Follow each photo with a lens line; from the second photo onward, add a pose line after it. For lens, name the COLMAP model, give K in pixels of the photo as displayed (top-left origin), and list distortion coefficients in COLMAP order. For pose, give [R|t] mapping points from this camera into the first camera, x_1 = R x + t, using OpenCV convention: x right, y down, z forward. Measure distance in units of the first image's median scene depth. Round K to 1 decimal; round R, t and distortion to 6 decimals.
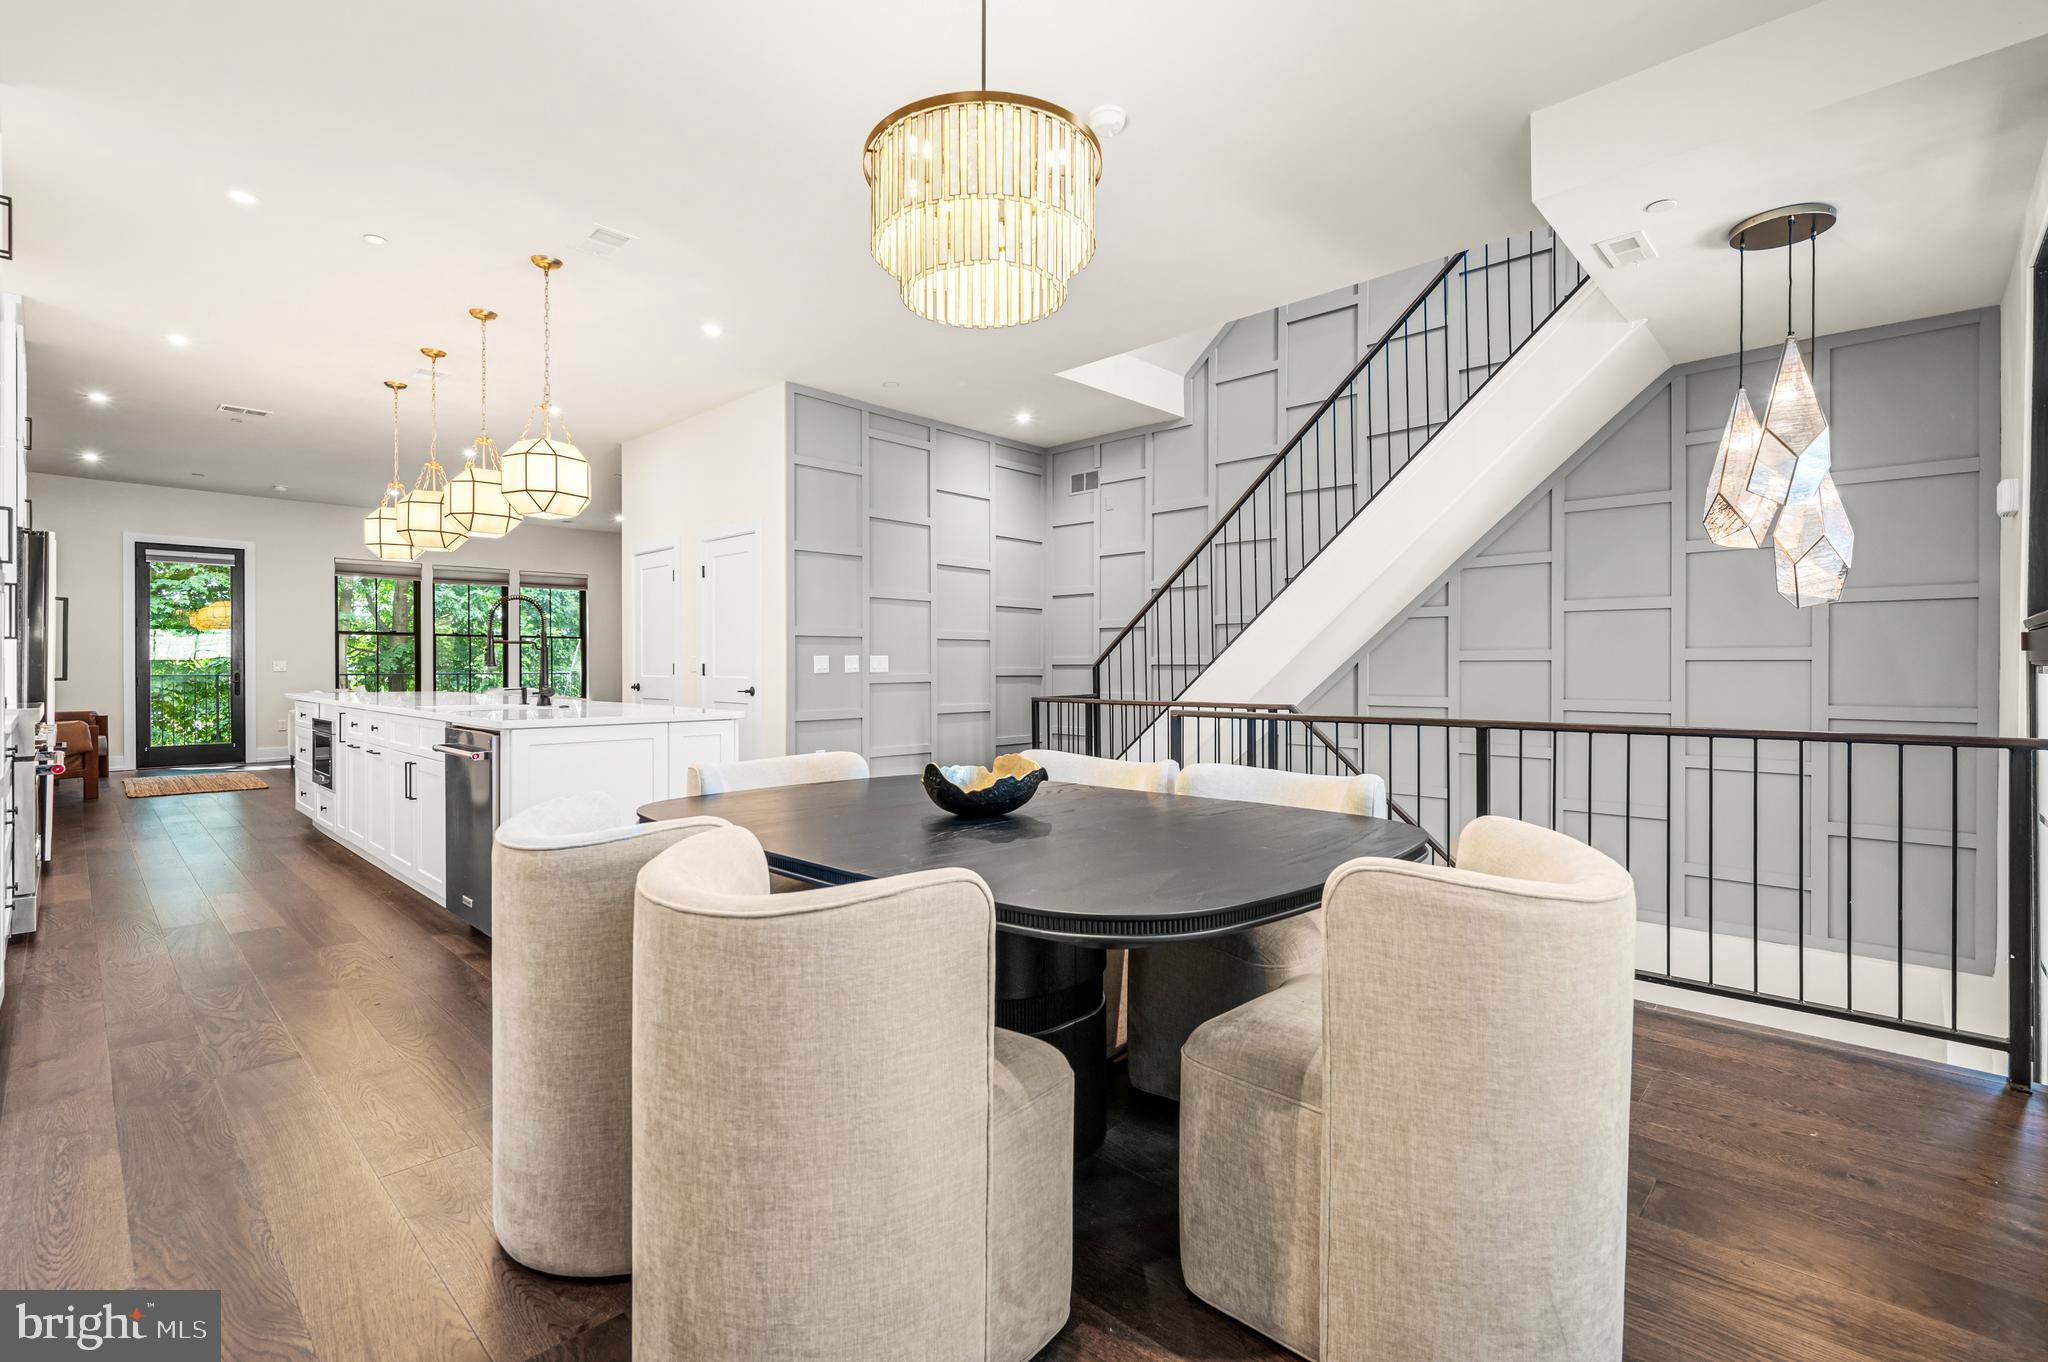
lens RADIAL K [[924.8, 0, 1037.4], [0, 924.8, 669.4], [0, 0, 1]] dist [-0.014496, -0.000170]
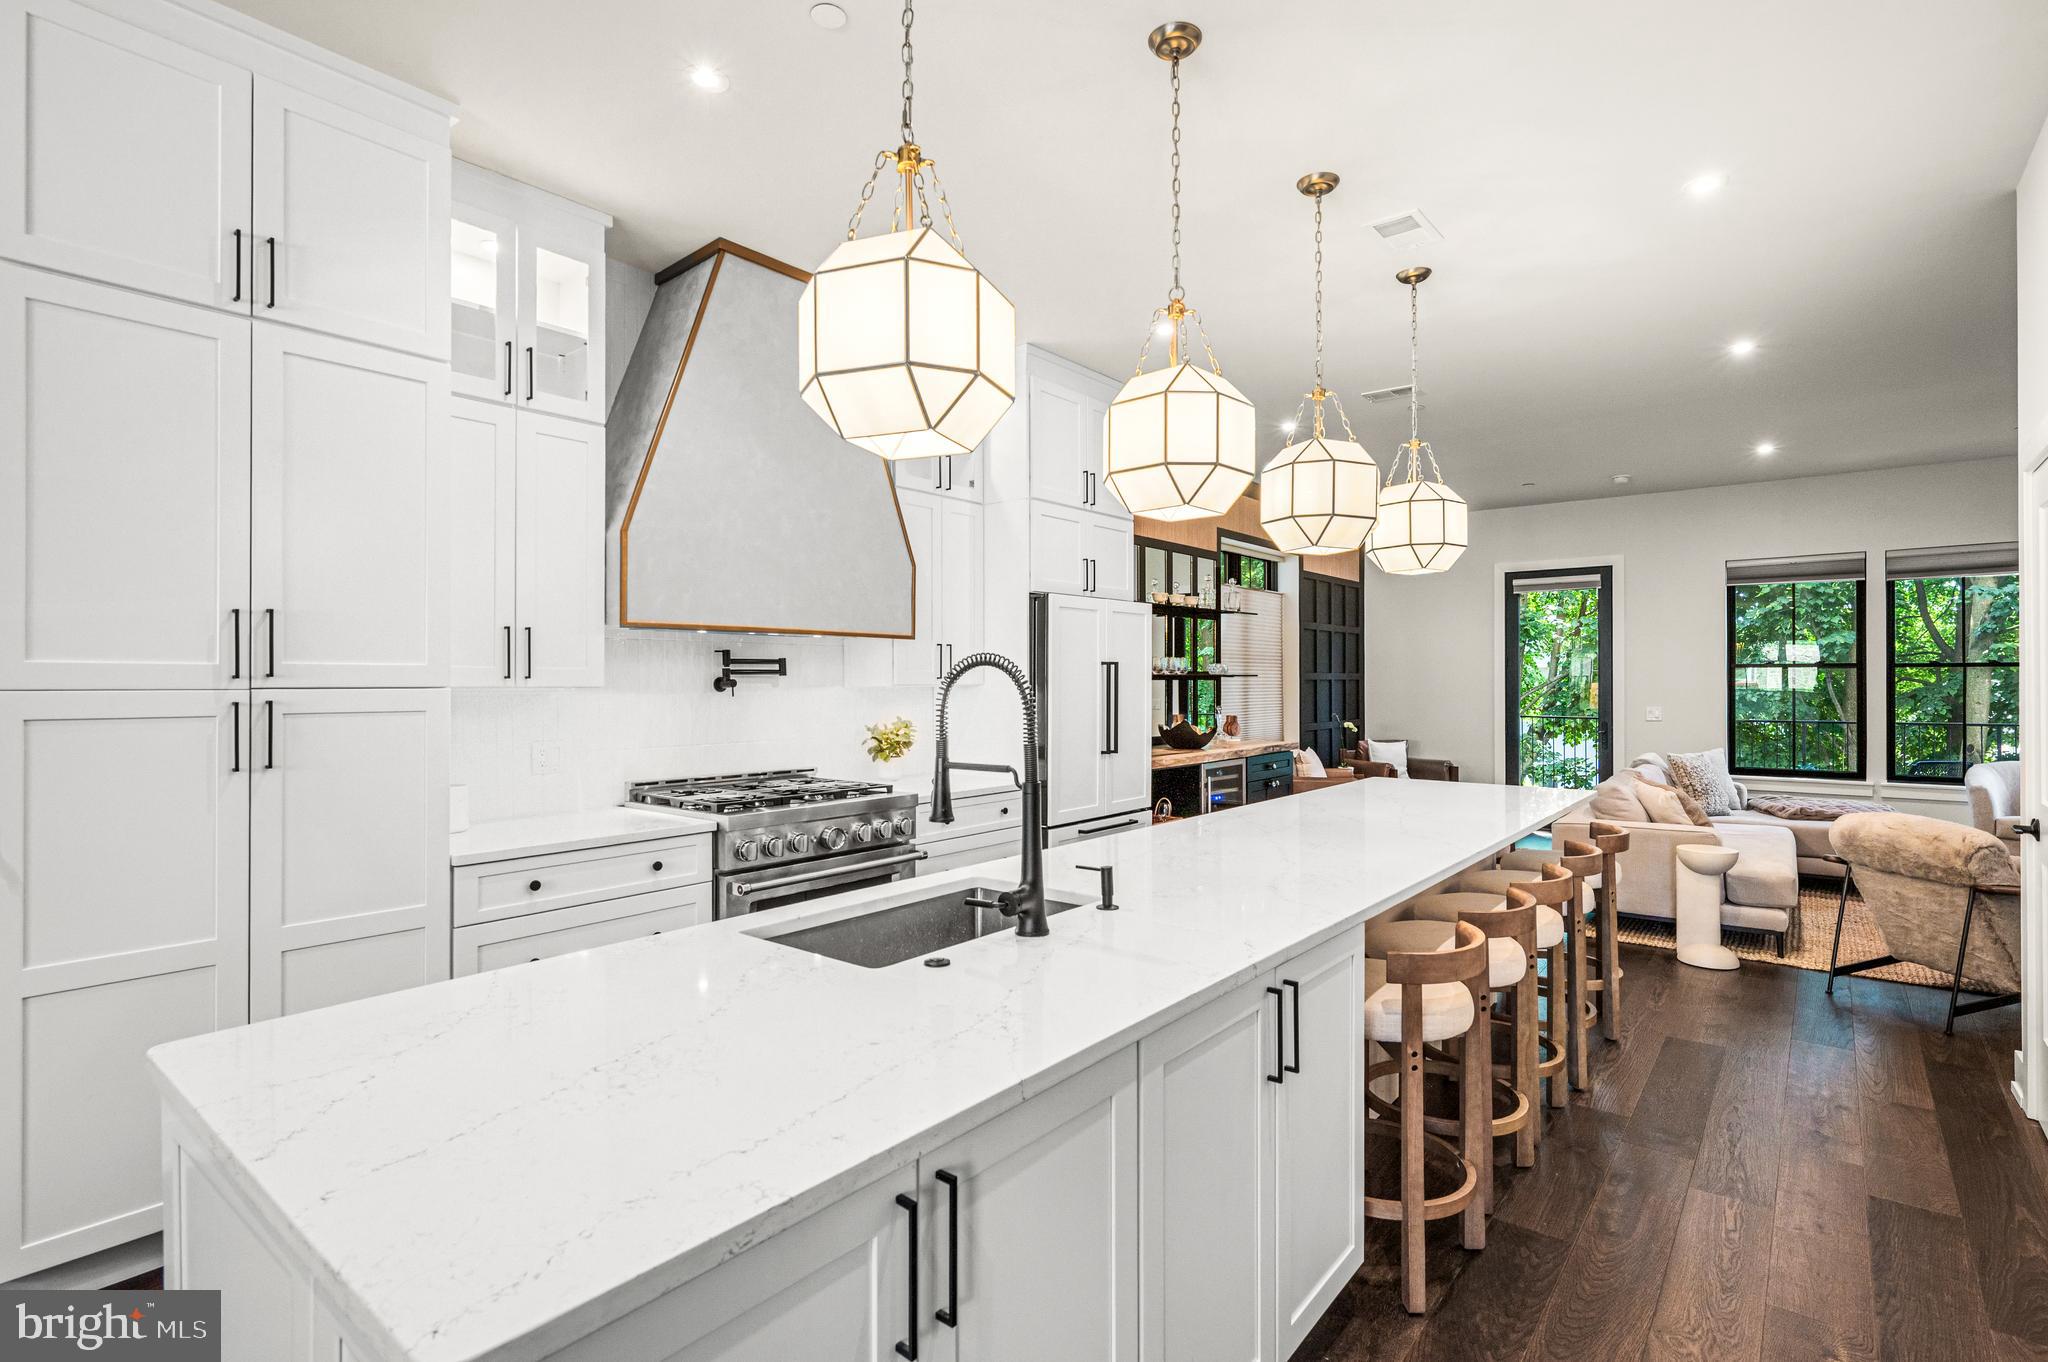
lens RADIAL K [[978.6, 0, 1020.5], [0, 978.6, 679.6], [0, 0, 1]] dist [0.005030, 0.000510]
pose [[0.077314, -0.002083, -0.997005, -0.058210], [-0.001901, 0.999996, -0.002237, -0.030196], [0.997005, 0.002068, 0.077310, 0.437441]]
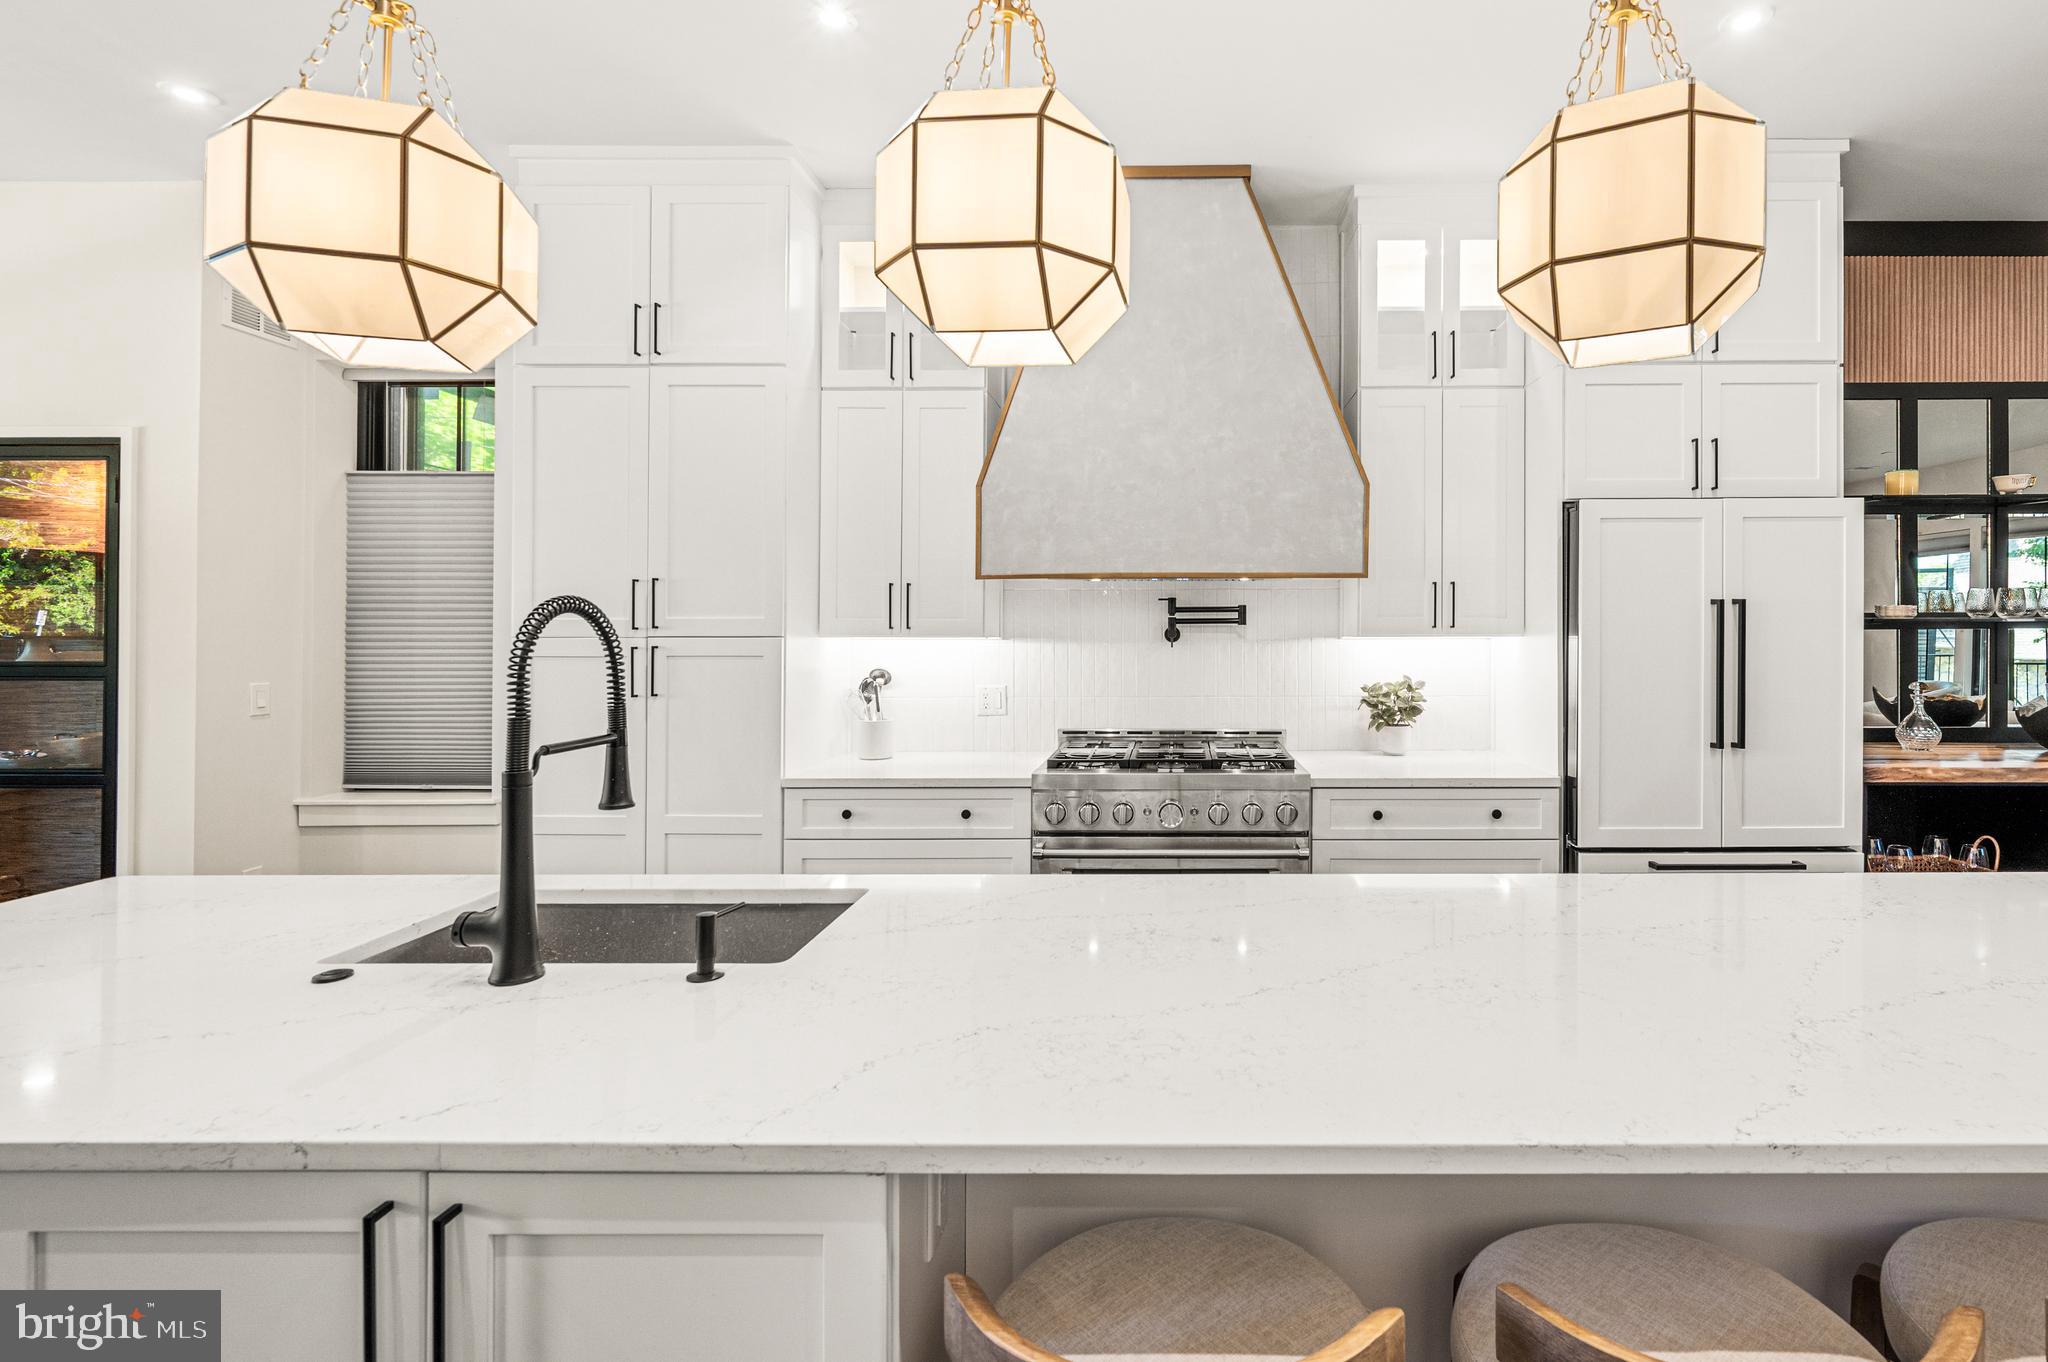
lens RADIAL K [[917.0, 0, 1035.1], [0, 917.0, 644.7], [0, 0, 1]] dist [-0.003512, 0.000100]
pose [[-0.728163, 0.010359, -0.685326, -0.232693], [-0.001026, 0.999868, 0.016203, -0.030881], [0.685404, 0.012502, -0.728056, 0.619993]]
